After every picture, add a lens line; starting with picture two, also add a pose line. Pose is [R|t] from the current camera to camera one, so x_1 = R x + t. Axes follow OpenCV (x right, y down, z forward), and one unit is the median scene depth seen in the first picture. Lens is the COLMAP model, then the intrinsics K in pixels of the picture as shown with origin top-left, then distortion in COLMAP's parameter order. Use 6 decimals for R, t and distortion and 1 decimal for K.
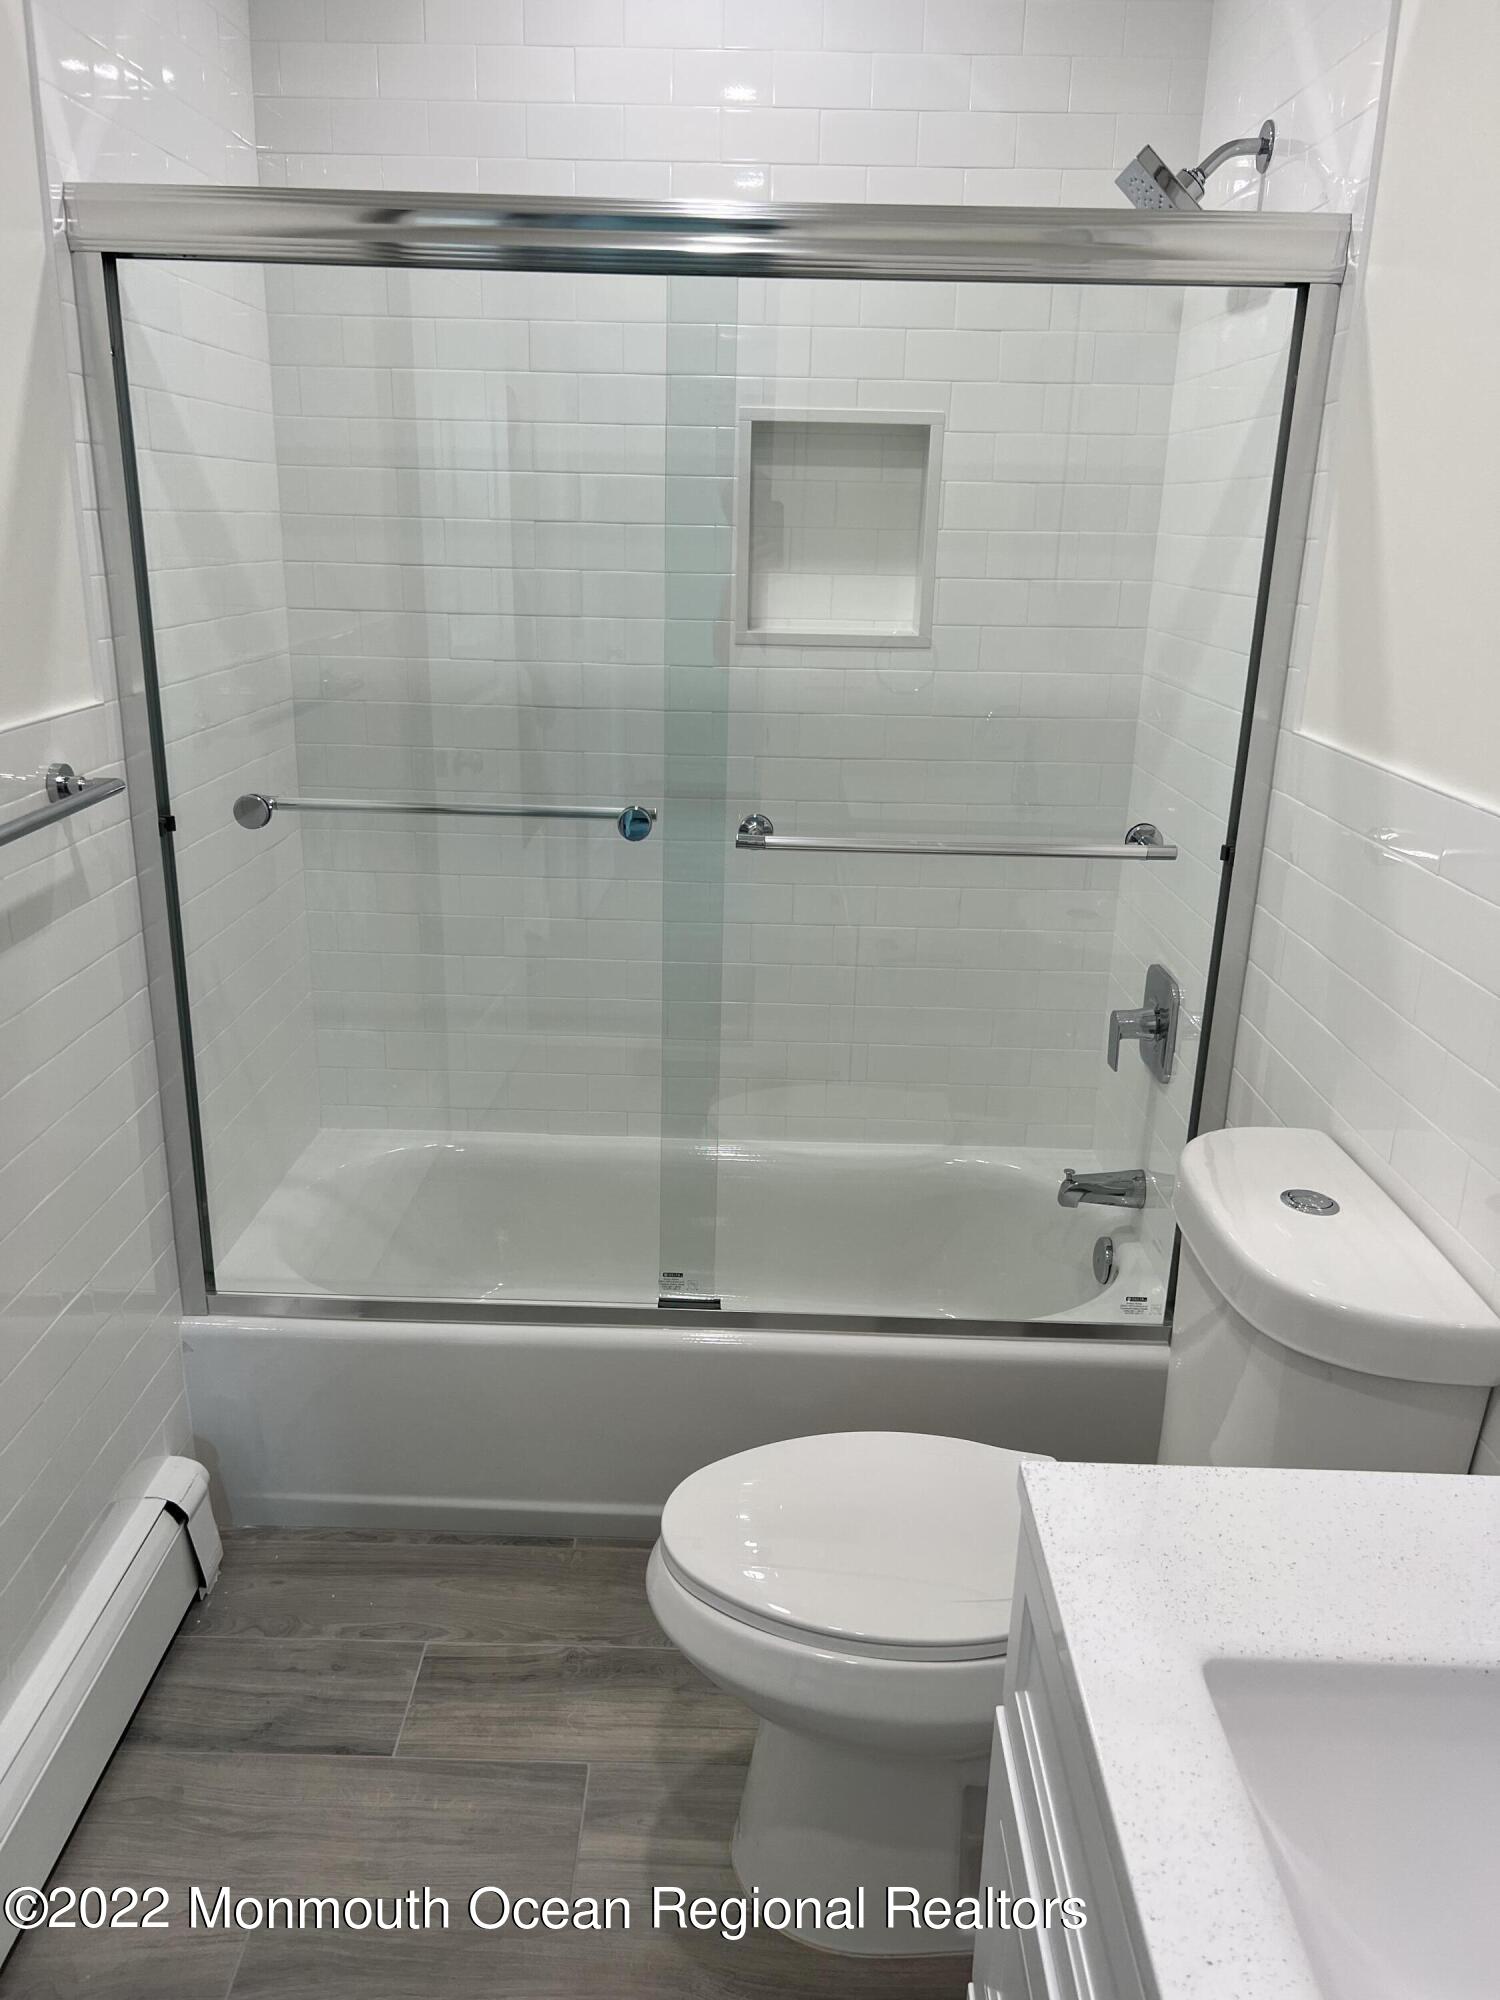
lens RADIAL K [[1486.0, 0, 738.5], [0, 1486.0, 1008.7], [0, 0, 1]] dist [0.047566, -0.055240]
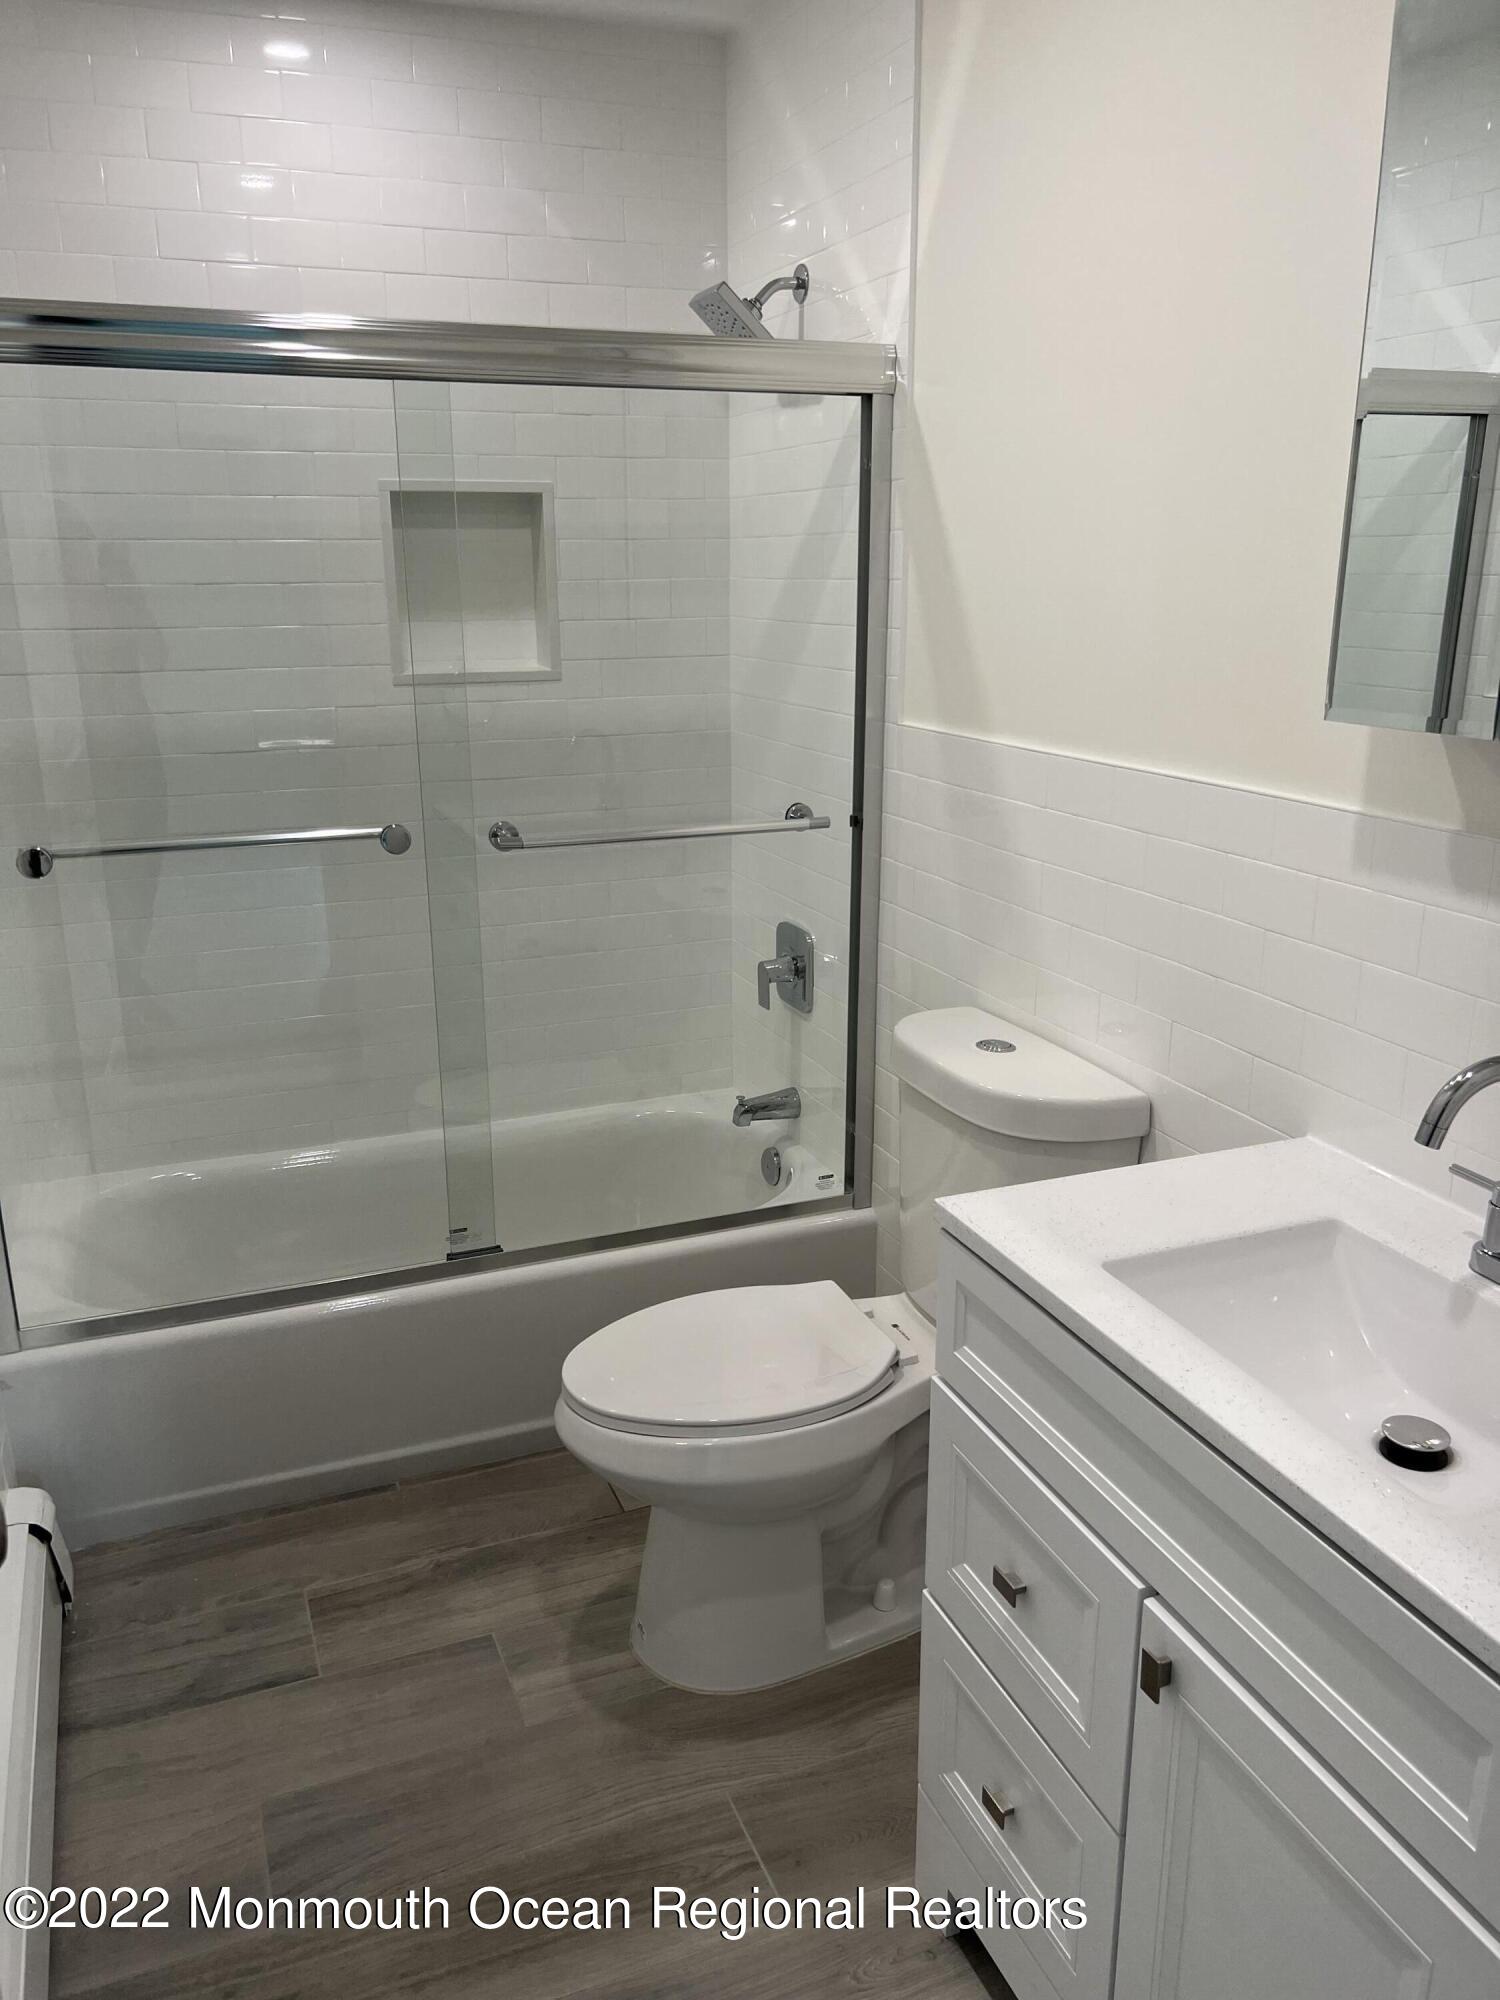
lens RADIAL K [[1435.8, 0, 750.0], [0, 1435.8, 1000.0], [0, 0, 1]] dist [0.080152, -0.130618]
pose [[0.925713, -0.134257, 0.353596, -0.222344], [0.142652, 0.989770, 0.002344, 0.035471], [-0.350293, 0.048272, 0.935395, -0.140967]]
